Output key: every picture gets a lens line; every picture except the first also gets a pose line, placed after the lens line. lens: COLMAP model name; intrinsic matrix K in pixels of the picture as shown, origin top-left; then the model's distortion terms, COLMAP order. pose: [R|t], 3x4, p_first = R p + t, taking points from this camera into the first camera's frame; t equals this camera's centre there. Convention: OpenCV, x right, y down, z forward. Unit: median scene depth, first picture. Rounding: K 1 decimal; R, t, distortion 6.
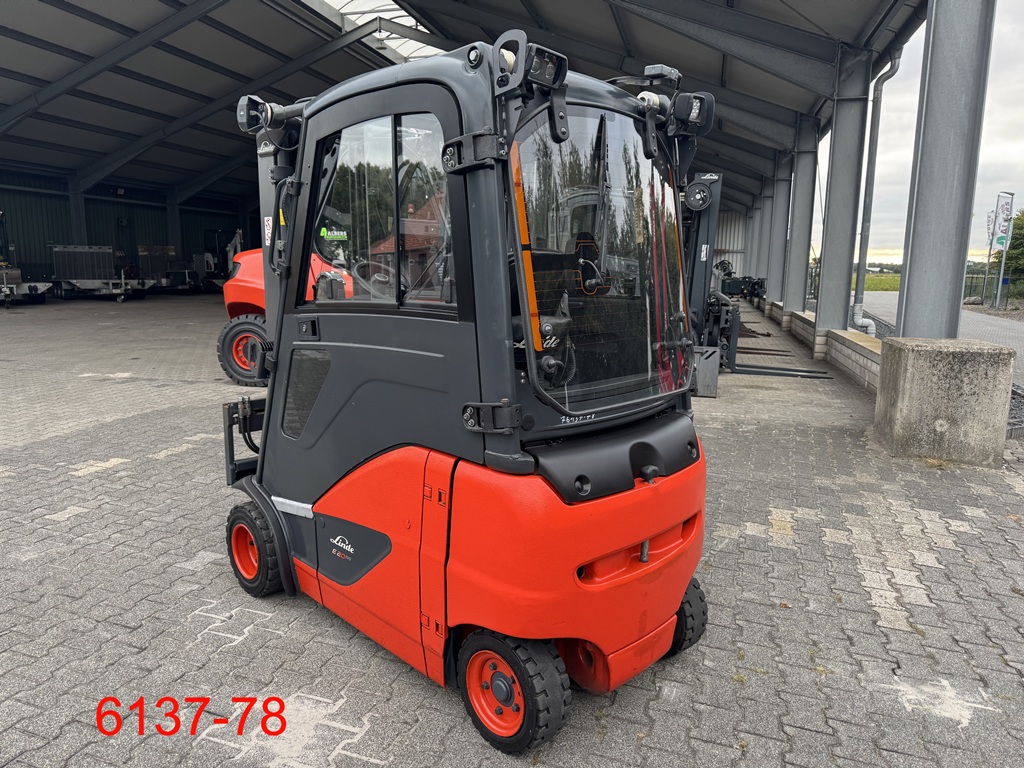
lens RADIAL K [[723.6, 0, 509.7], [0, 723.6, 387.8], [0, 0, 1]] dist [0.041373, -0.041763]
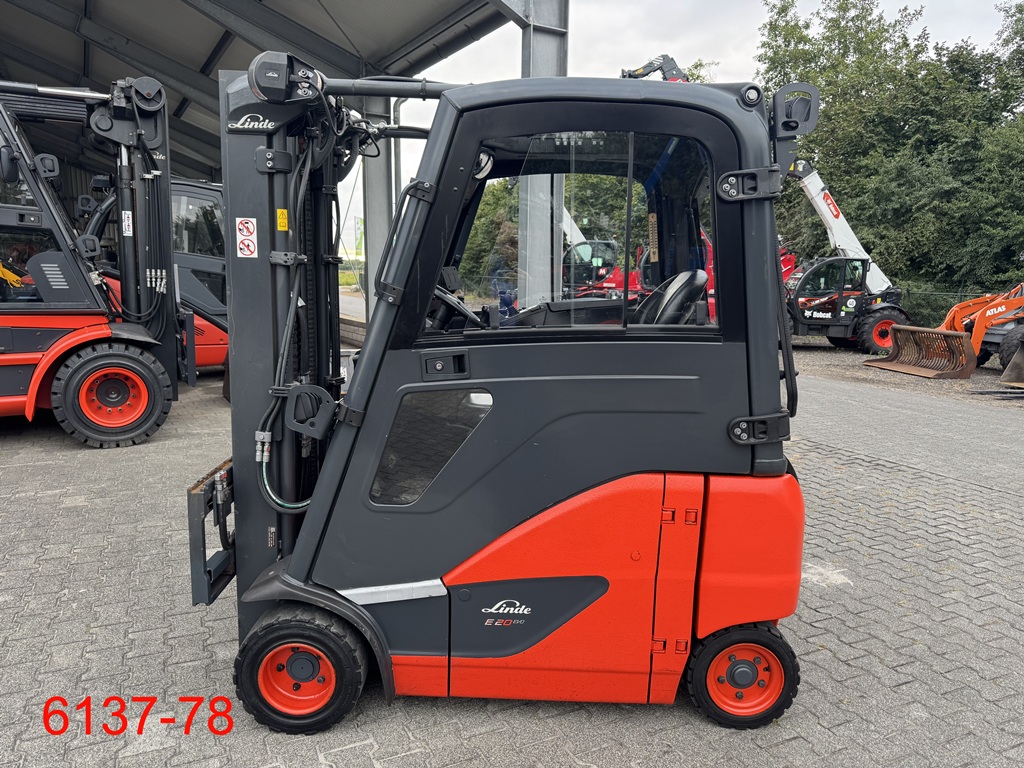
lens RADIAL K [[728.1, 0, 512.0], [0, 728.1, 384.0], [0, 0, 1]] dist [0.004500, -0.000135]
pose [[0.702871, -0.114177, 0.702094, -0.720273], [0.112233, 0.992471, 0.049041, -0.082702], [-0.702408, 0.044328, 0.710393, 0.330328]]
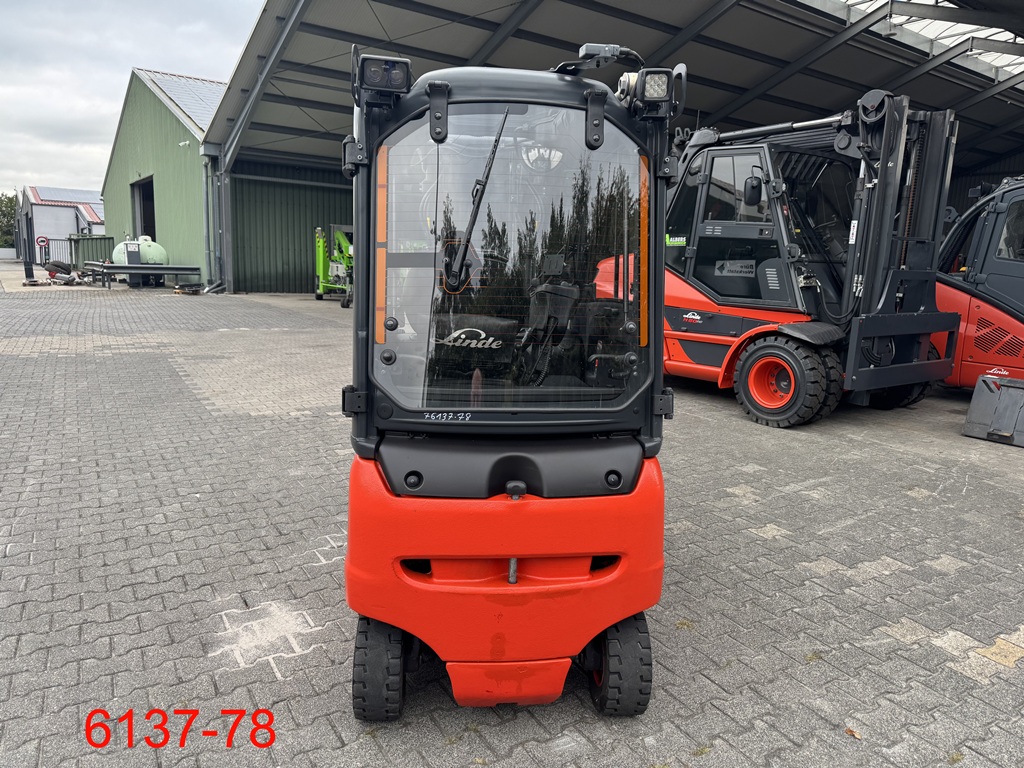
lens RADIAL K [[723.6, 0, 509.7], [0, 723.6, 387.8], [0, 0, 1]] dist [0.041373, -0.041763]
pose [[0.772133, 0.121314, -0.623773, 0.575577], [-0.128267, 0.991157, 0.033990, -0.031865], [0.622381, 0.053765, 0.780866, 0.200990]]
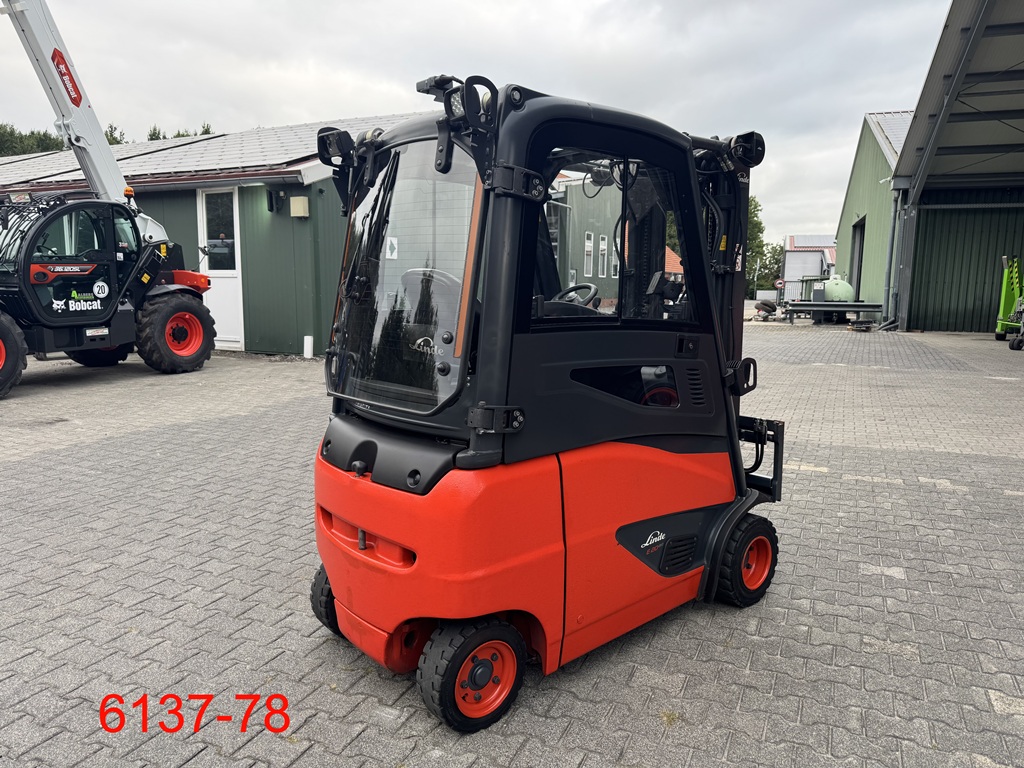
lens RADIAL K [[723.6, 0, 509.7], [0, 723.6, 387.8], [0, 0, 1]] dist [0.041373, -0.041763]
pose [[-0.078966, 0.127231, -0.988725, 0.960113], [-0.177018, 0.974270, 0.139509, -0.150331], [0.981035, 0.186038, -0.054412, 0.967679]]
